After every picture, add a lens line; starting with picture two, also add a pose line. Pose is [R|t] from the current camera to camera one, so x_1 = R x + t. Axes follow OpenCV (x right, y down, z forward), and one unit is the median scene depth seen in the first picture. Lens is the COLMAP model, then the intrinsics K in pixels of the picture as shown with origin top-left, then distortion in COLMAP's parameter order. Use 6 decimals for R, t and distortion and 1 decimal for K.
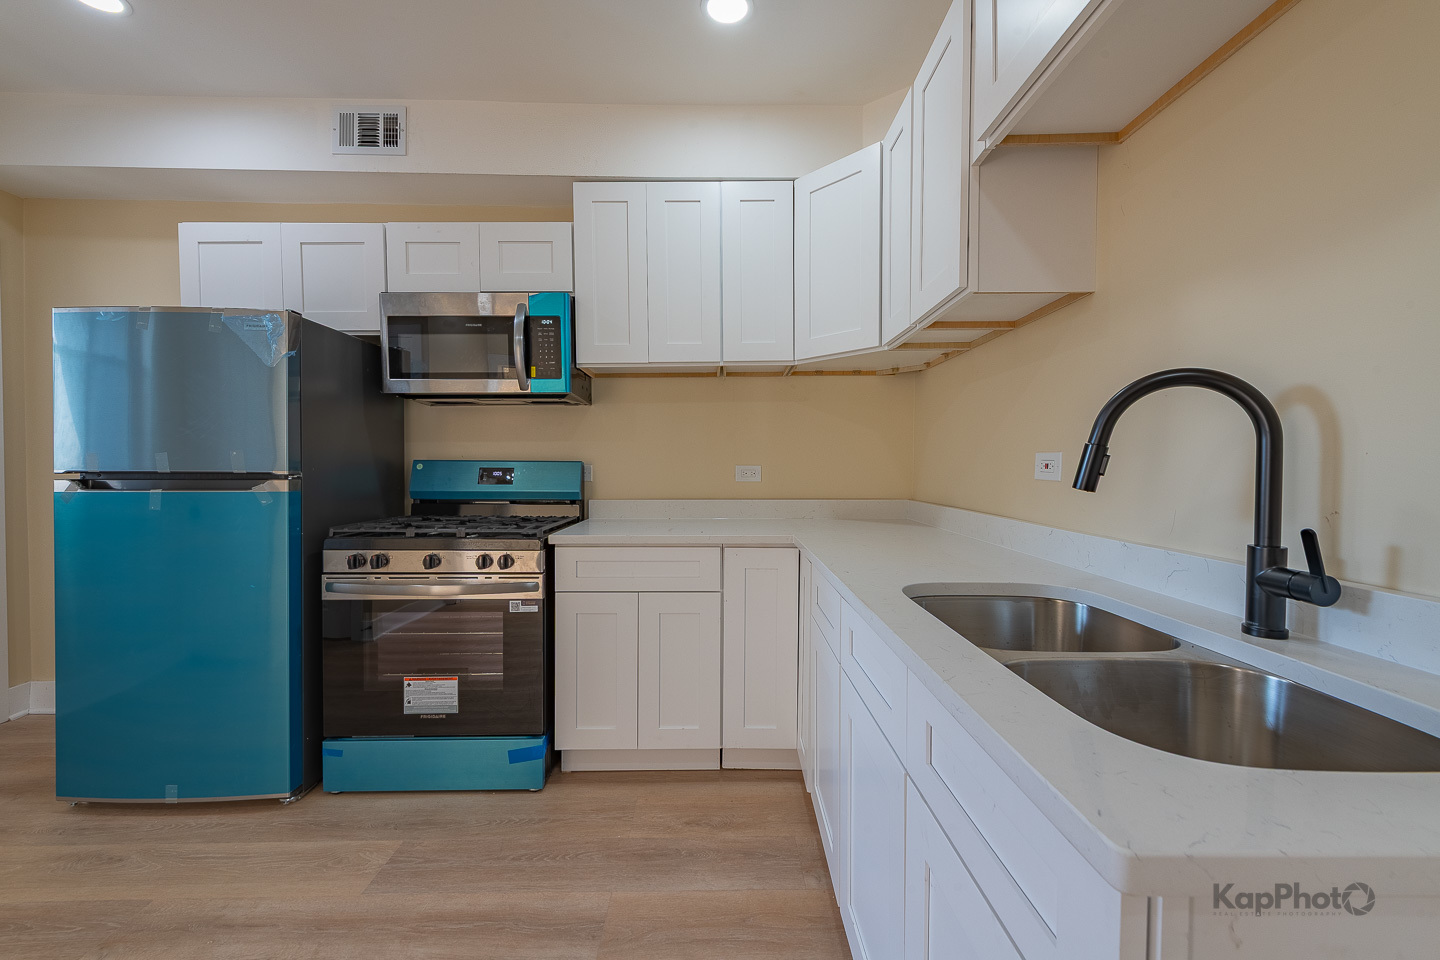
lens RADIAL K [[612.6, 0, 695.4], [0, 612.6, 481.3], [0, 0, 1]] dist [0.018353, -0.006486]
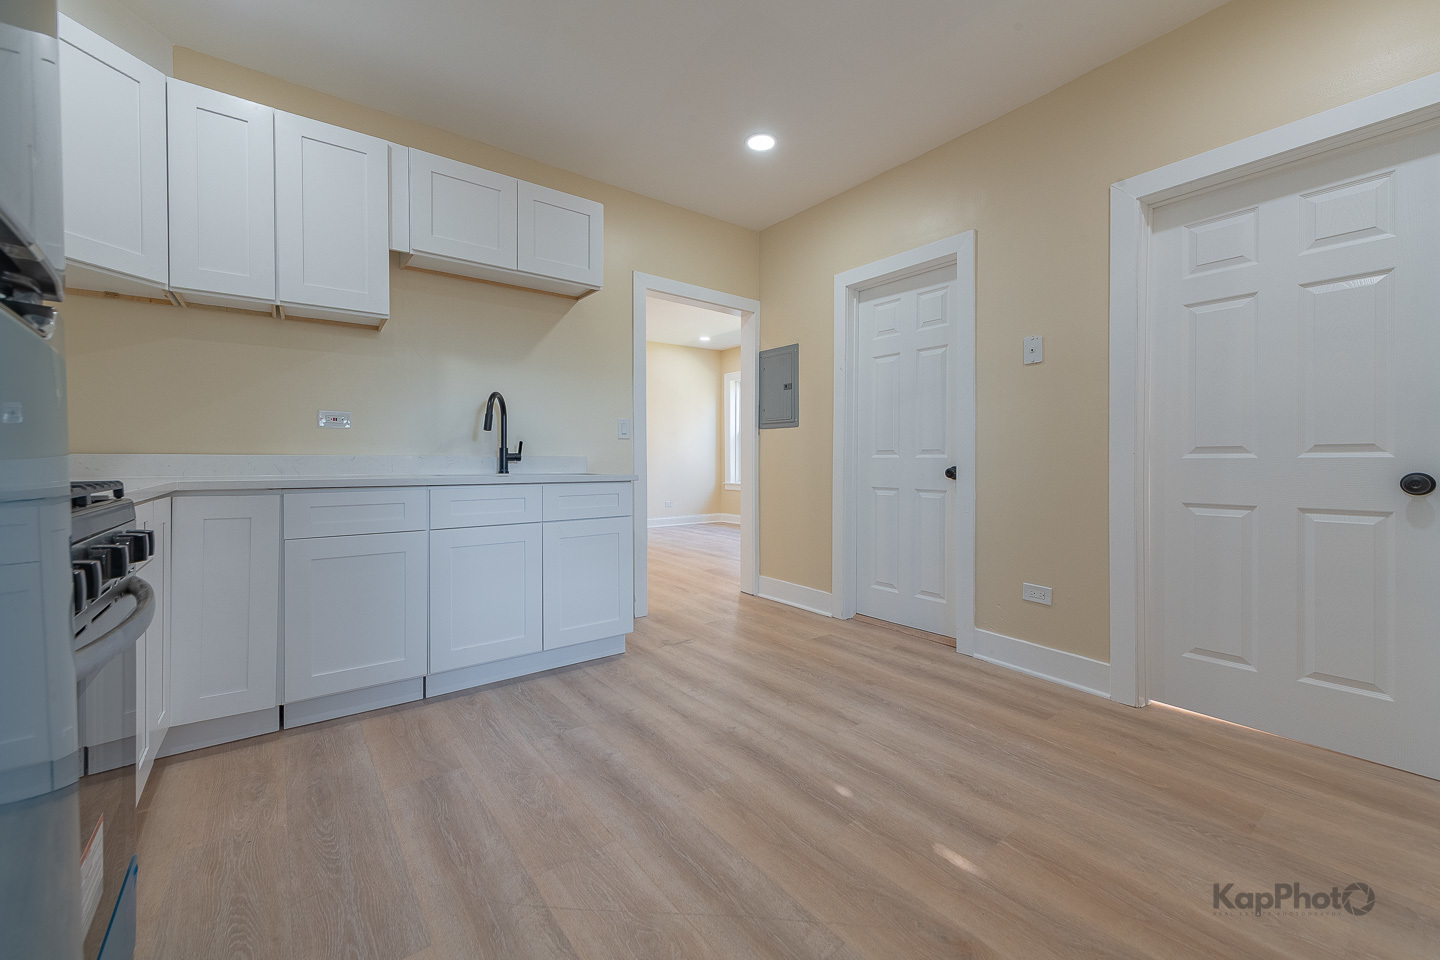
lens RADIAL K [[563.6, 0, 679.1], [0, 563.6, 459.4], [0, 0, 1]] dist [0.011159, -0.000200]
pose [[-0.582956, -0.000817, 0.812503, -1.010055], [0.018361, 0.999731, 0.014179, 0.025427], [-0.812296, 0.023184, -0.582784, 0.877466]]
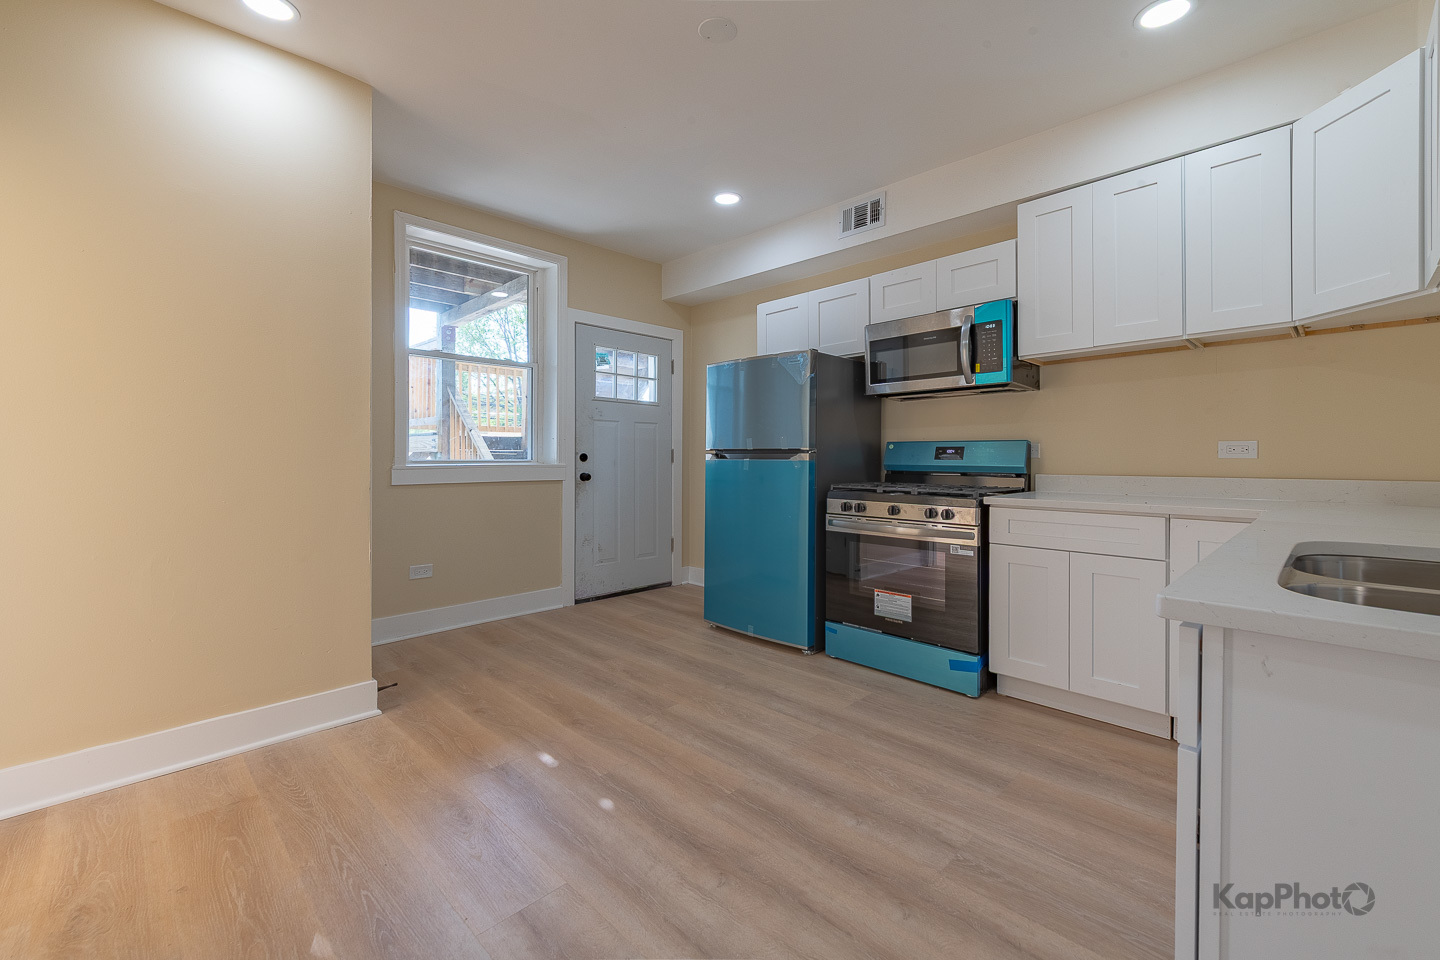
lens RADIAL K [[563.6, 0, 679.1], [0, 563.6, 459.4], [0, 0, 1]] dist [0.011159, -0.000200]
pose [[0.688534, 0.003226, -0.725197, 0.172130], [-0.018906, 0.999730, -0.013503, 0.038725], [0.724957, 0.023008, 0.688409, -0.255632]]
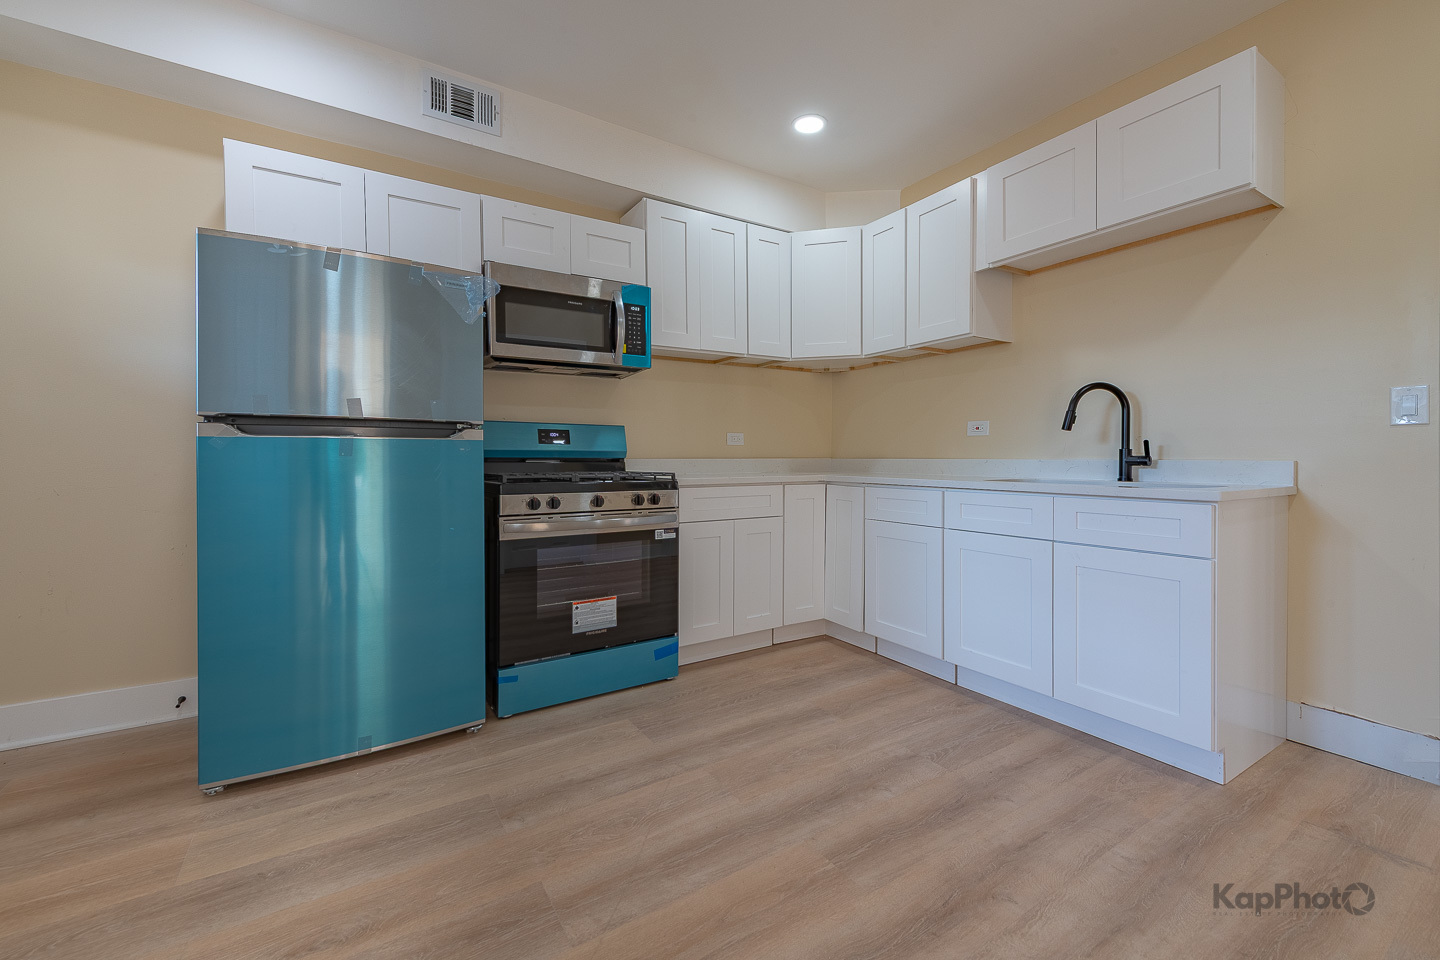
lens RADIAL K [[610.4, 0, 741.9], [0, 610.4, 464.8], [0, 0, 1]] dist [0.018943, -0.007123]
pose [[0.836951, -0.007449, 0.547227, -0.828161], [0.014168, 0.999867, -0.008058, 0.071644], [-0.547094, 0.014498, 0.836946, -0.145830]]
